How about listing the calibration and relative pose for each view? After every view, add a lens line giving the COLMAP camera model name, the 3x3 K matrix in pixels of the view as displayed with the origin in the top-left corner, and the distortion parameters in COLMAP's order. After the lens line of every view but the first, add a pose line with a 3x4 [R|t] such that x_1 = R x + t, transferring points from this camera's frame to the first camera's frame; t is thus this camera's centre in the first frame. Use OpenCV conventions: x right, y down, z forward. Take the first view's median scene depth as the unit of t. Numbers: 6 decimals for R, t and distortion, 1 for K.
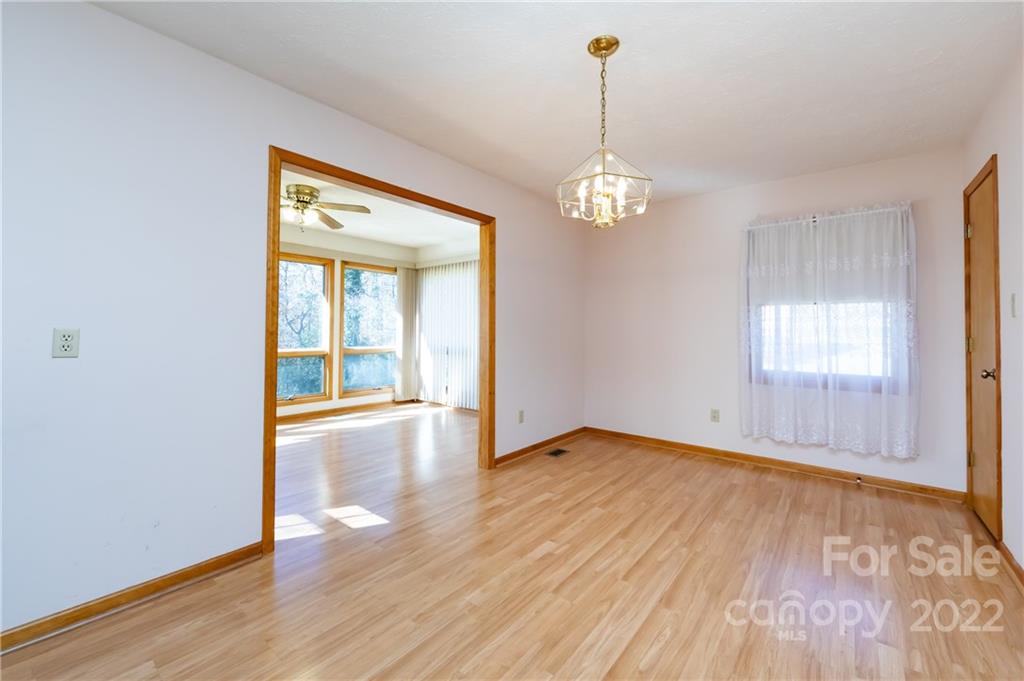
lens RADIAL K [[414.8, 0, 512.4], [0, 414.8, 321.7], [0, 0, 1]] dist [-0.001155, -0.000213]
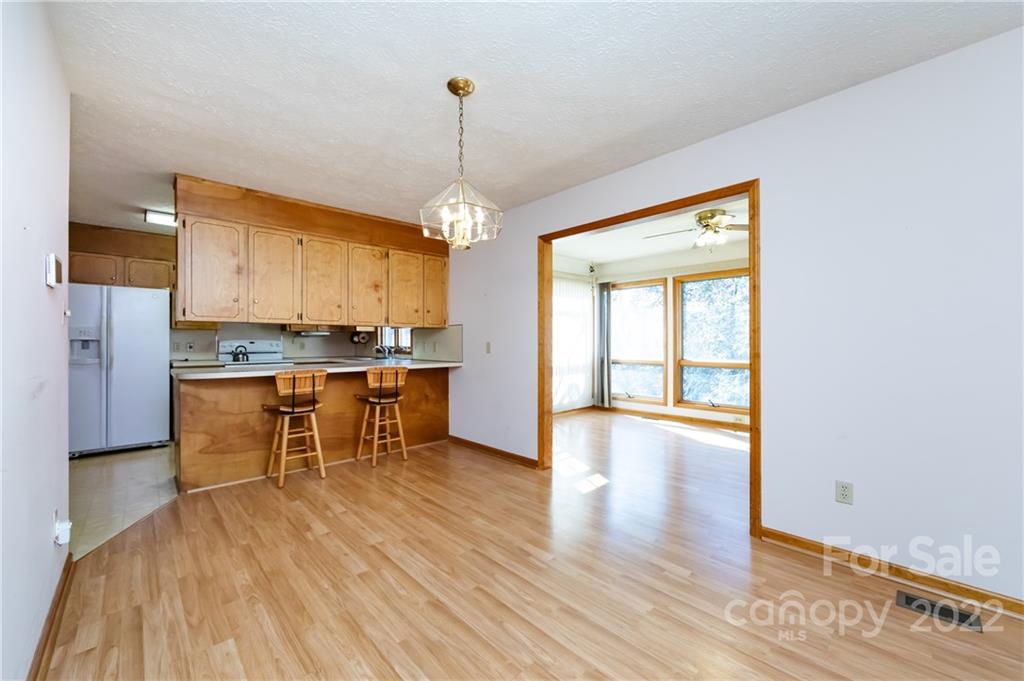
lens RADIAL K [[409.5, 0, 512.0], [0, 409.5, 340.5], [0, 0, 1]] dist [0.000649, -0.000058]
pose [[-0.138601, -0.010240, -0.990295, 1.306687], [0.019512, 0.999724, -0.013068, 0.038980], [0.990156, -0.021134, -0.138363, 1.292048]]
